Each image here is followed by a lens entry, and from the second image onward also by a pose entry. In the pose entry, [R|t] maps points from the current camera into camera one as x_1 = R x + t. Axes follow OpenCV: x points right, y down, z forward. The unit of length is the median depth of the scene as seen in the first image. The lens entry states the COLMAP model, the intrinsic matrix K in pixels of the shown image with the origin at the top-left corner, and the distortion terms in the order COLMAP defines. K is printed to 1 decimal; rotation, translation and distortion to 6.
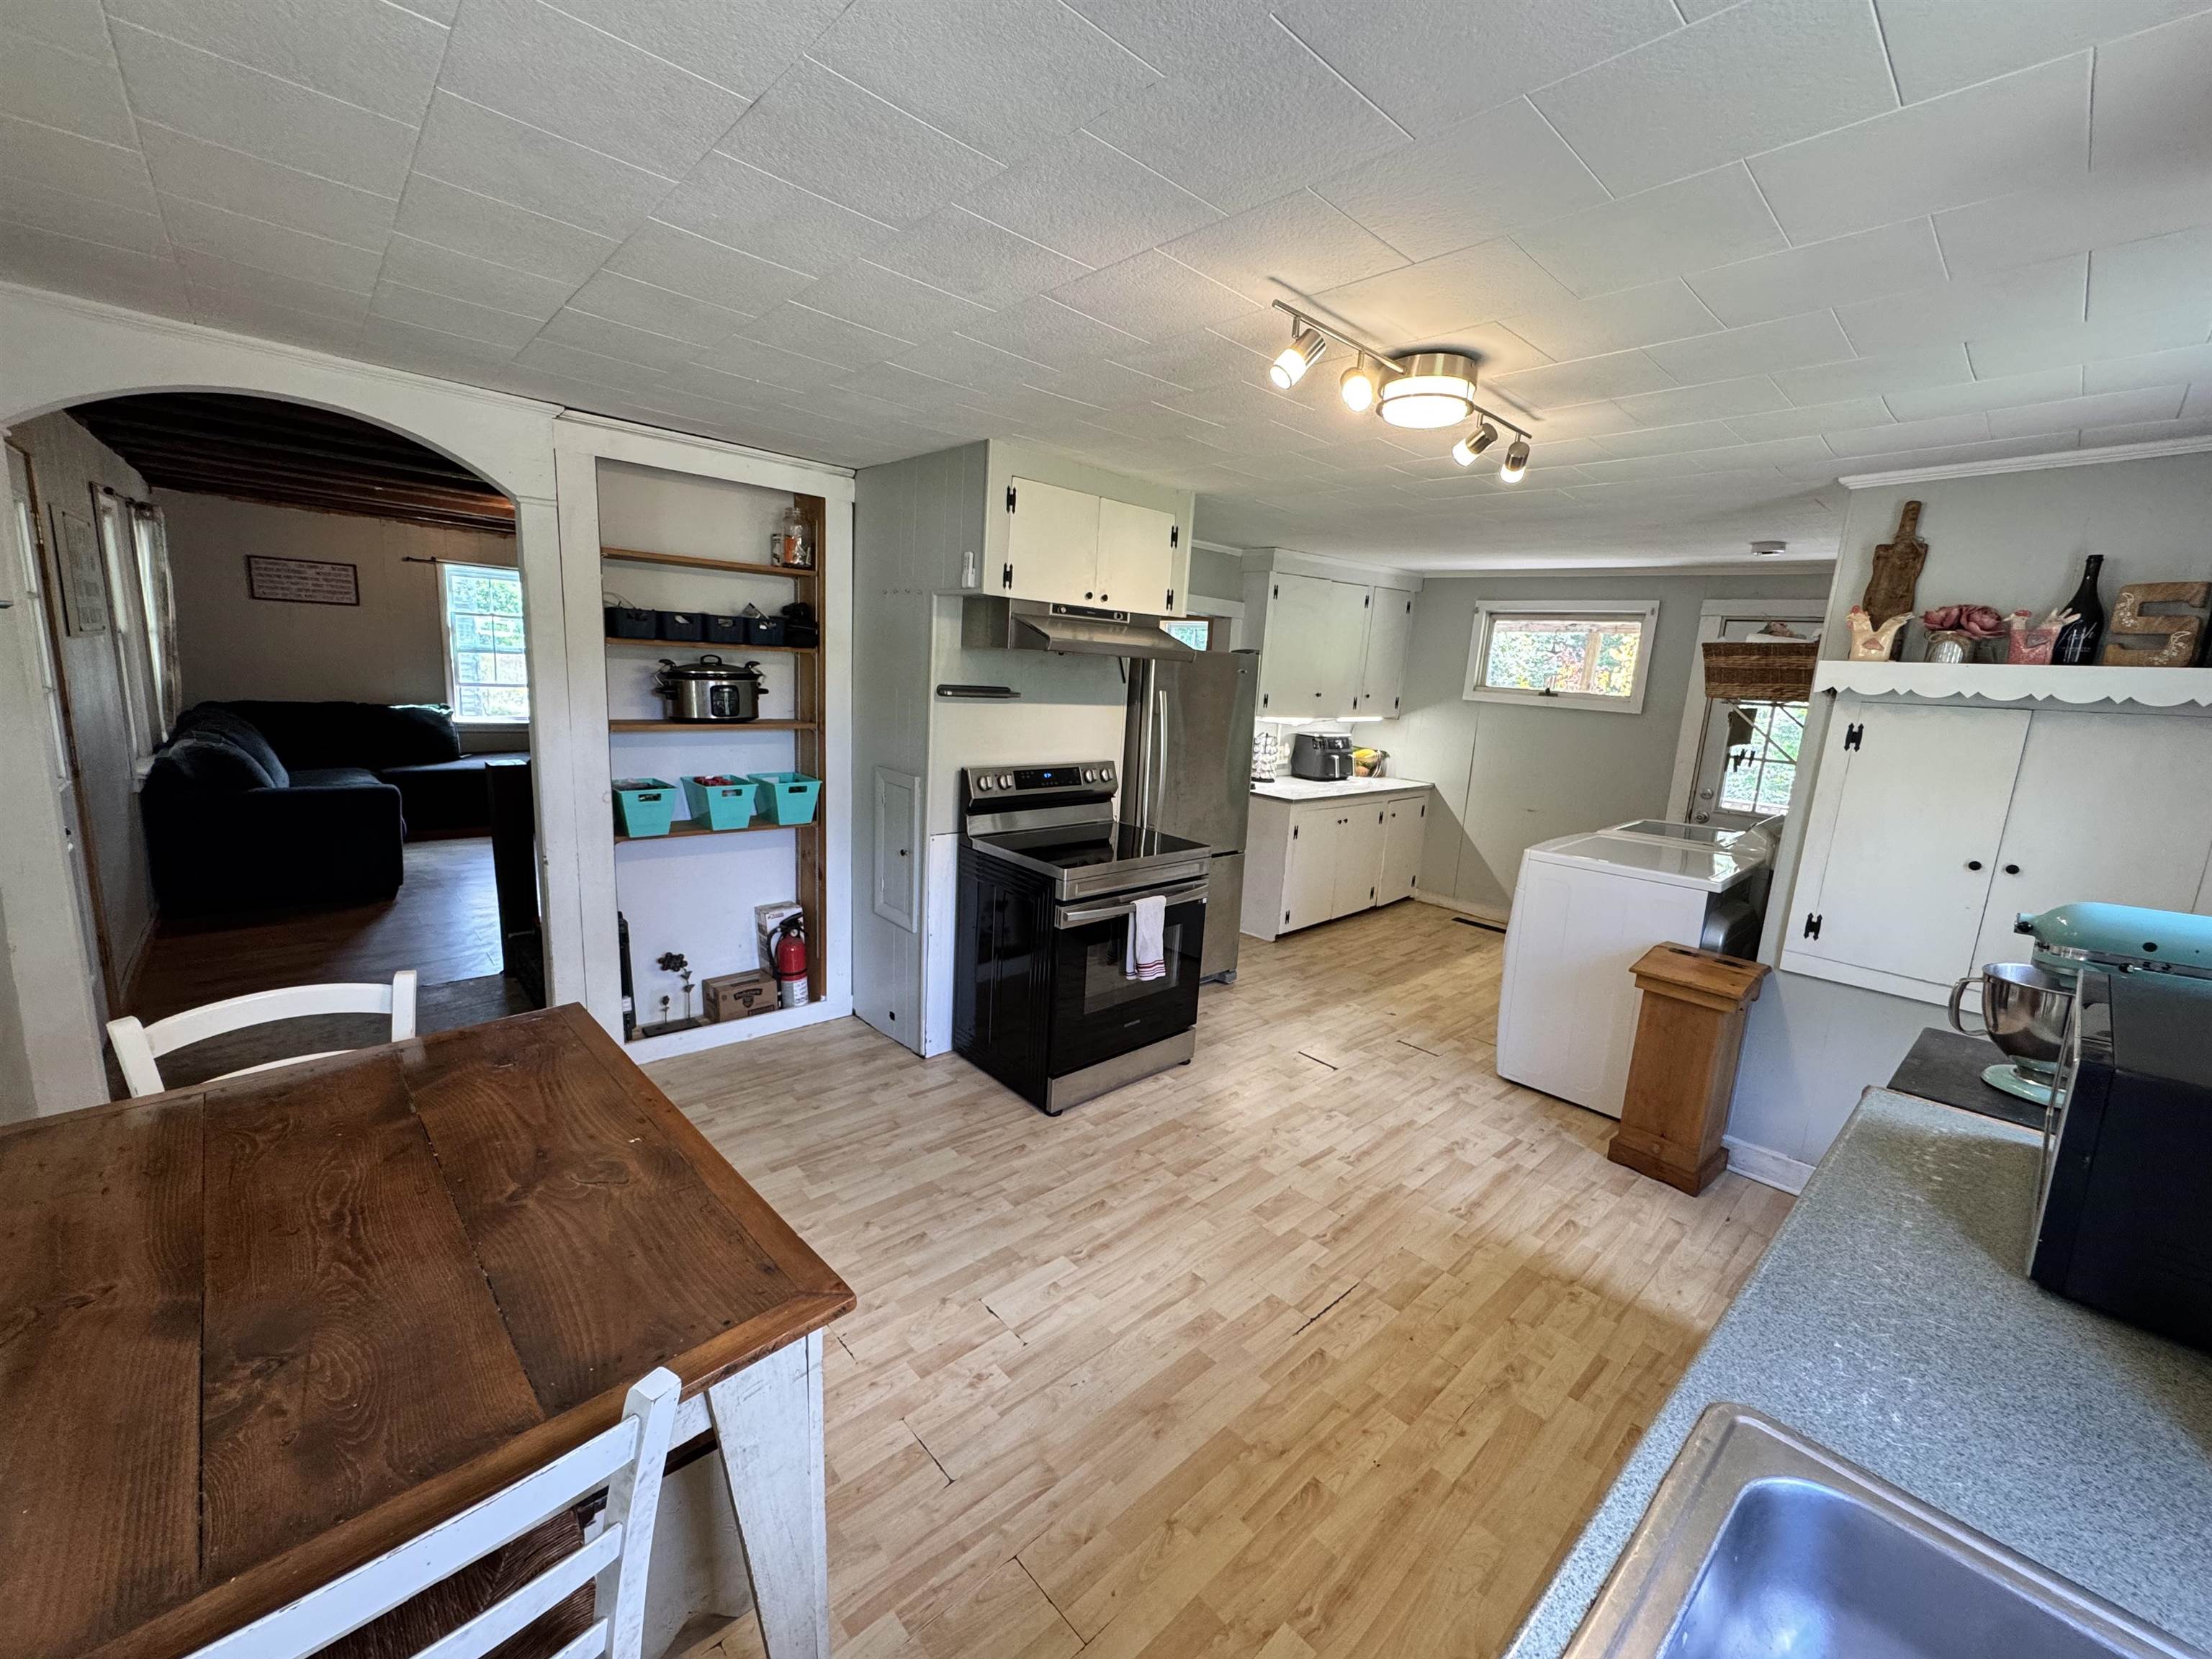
lens RADIAL K [[880.5, 0, 1107.4], [0, 880.5, 828.9], [0, 0, 1]] dist [-0.003531, 0.000565]
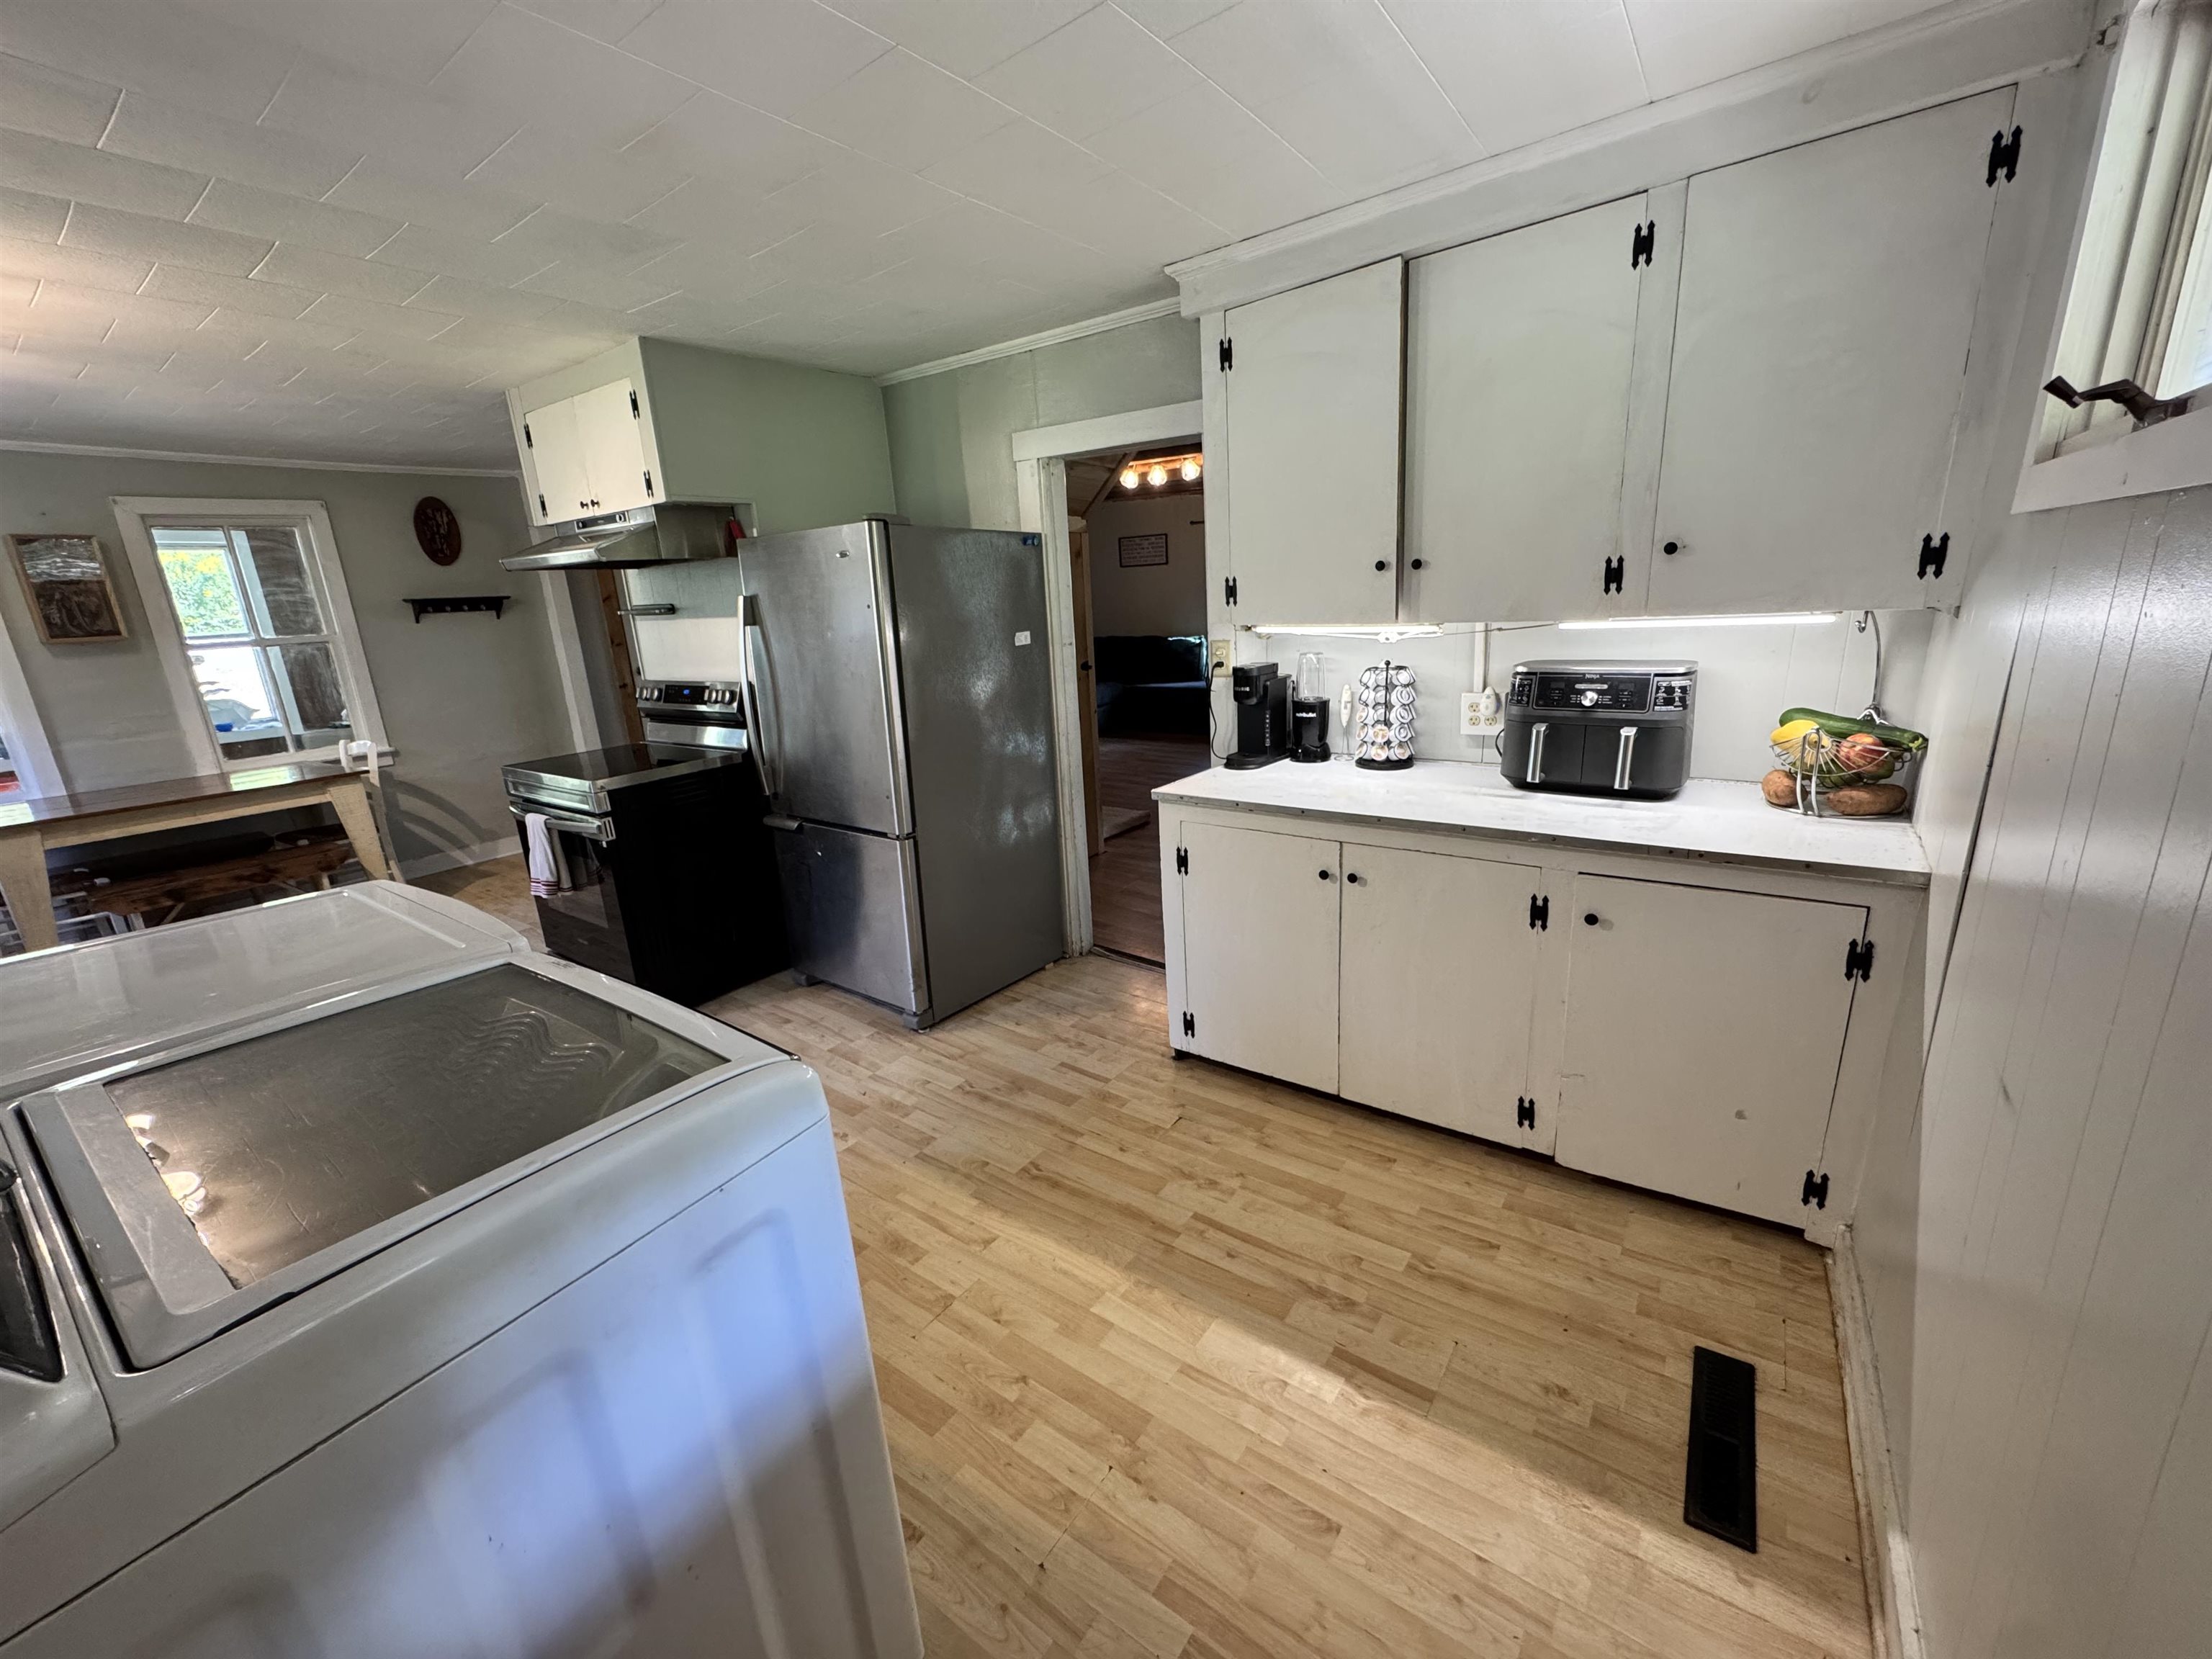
lens RADIAL K [[880.5, 0, 1107.4], [0, 880.5, 828.9], [0, 0, 1]] dist [-0.003531, 0.000565]
pose [[0.189330, 0.189597, -0.963435, 1.194076], [-0.123844, 0.977957, 0.168118, -0.160718], [0.974072, 0.087486, 0.208637, 1.509210]]
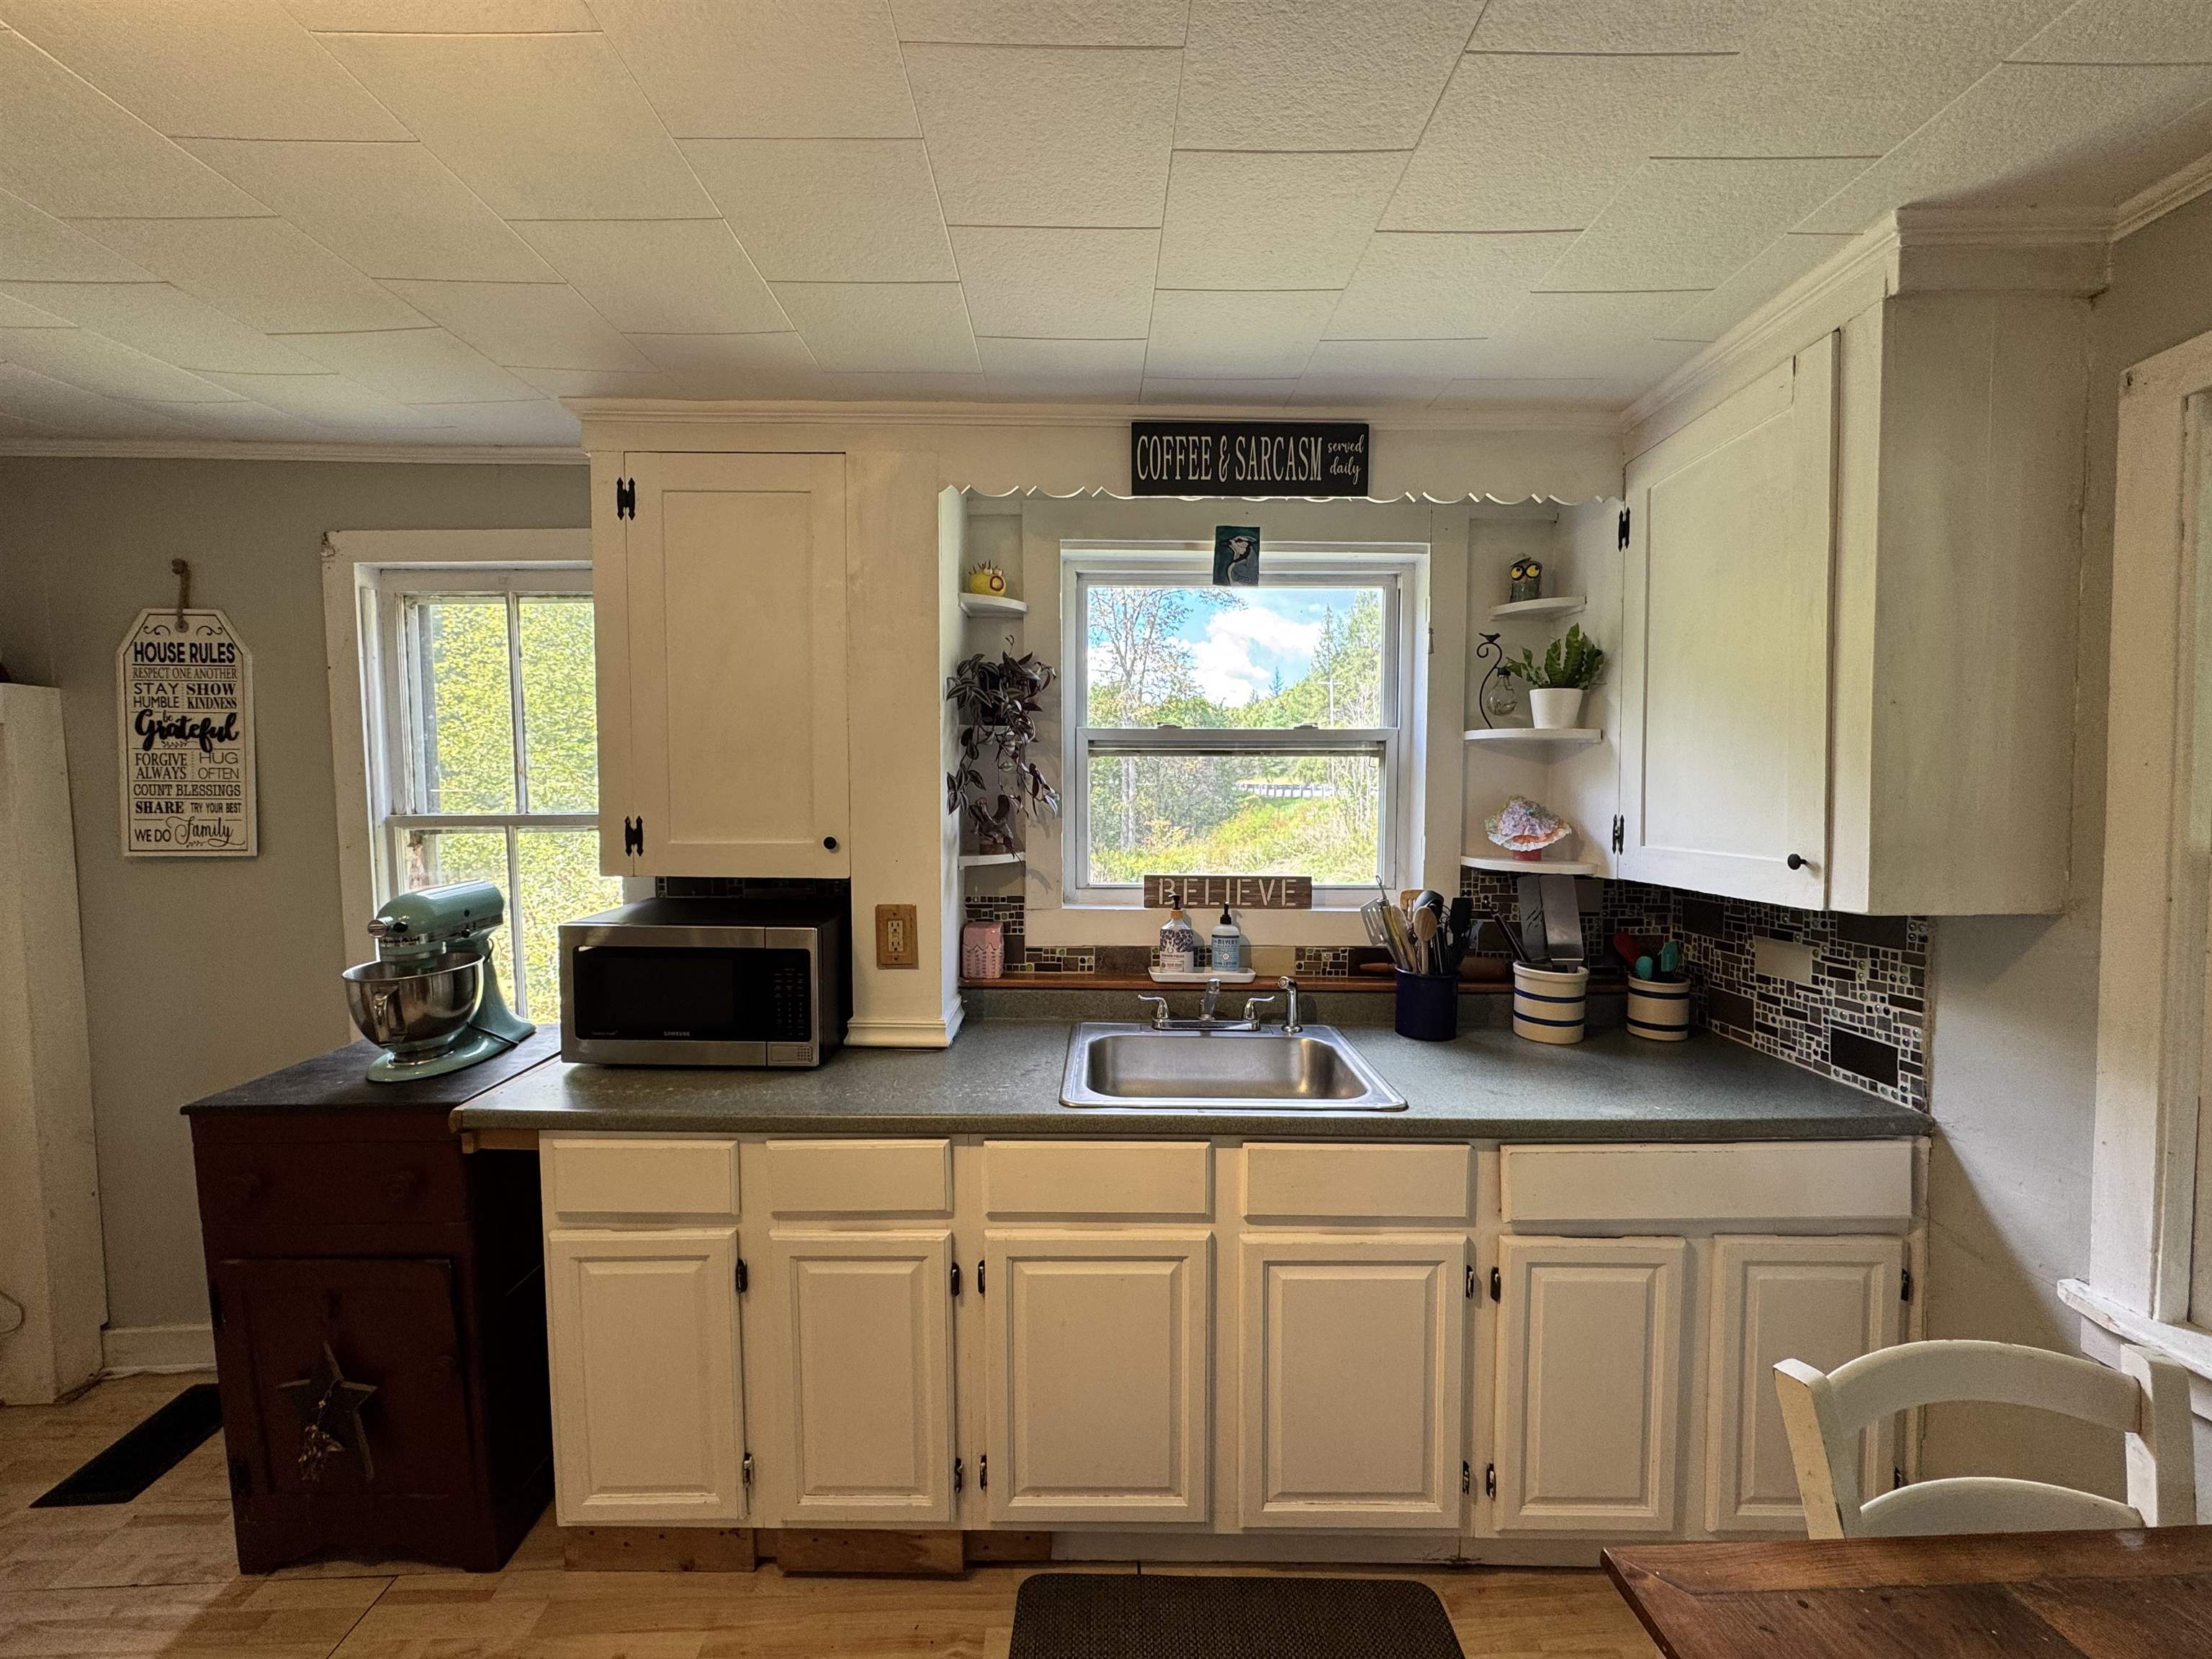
lens RADIAL K [[880.5, 0, 1107.4], [0, 880.5, 828.9], [0, 0, 1]] dist [-0.003531, 0.000565]
pose [[-0.747103, -0.080799, 0.659779, -0.153439], [0.083001, 0.973476, 0.213202, -0.084280], [-0.659506, 0.214046, -0.720580, 0.613252]]
